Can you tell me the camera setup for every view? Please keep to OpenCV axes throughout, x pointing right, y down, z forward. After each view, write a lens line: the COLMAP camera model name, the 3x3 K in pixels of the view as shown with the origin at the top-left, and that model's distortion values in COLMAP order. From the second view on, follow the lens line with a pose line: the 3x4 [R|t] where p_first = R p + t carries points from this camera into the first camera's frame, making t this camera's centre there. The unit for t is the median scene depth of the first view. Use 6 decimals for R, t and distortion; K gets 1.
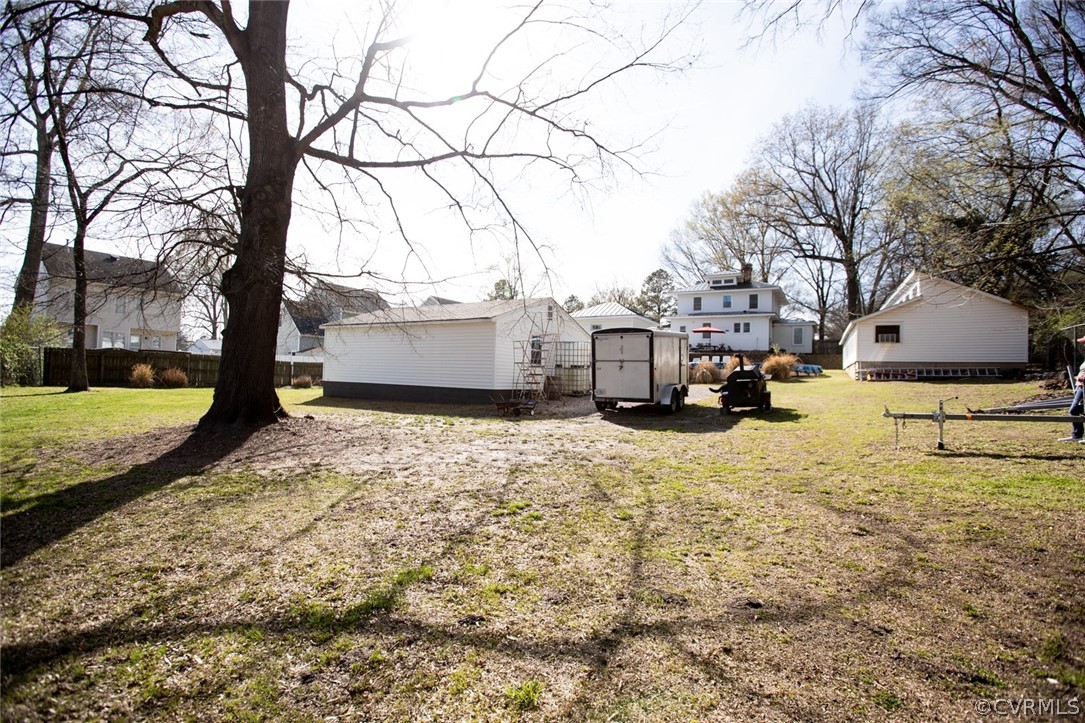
lens RADIAL K [[523.4, 0, 542.5], [0, 523.4, 361.5], [0, 0, 1]] dist [-0.000615, 0.000322]
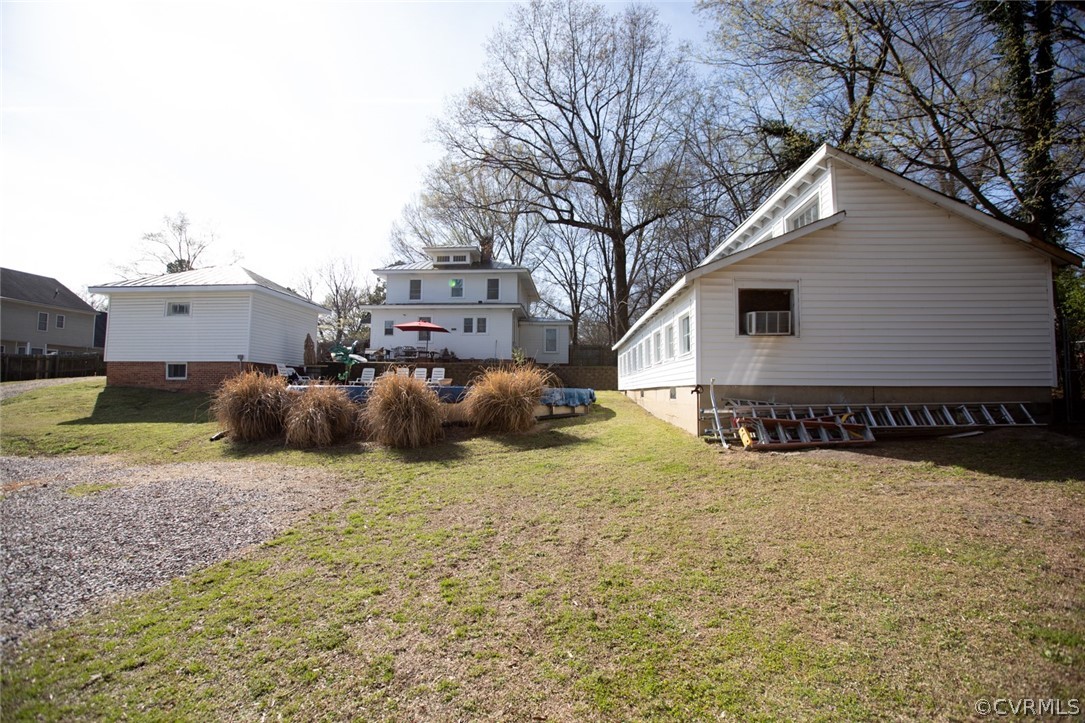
lens RADIAL K [[489.7, 0, 545.3], [0, 489.7, 371.9], [0, 0, 1]] dist [-0.001389, -0.000119]
pose [[0.903446, -0.000015, 0.428701, 0.212204], [0.000282, 1.000000, -0.000559, -0.005469], [-0.428701, 0.000626, 0.903446, 0.435159]]
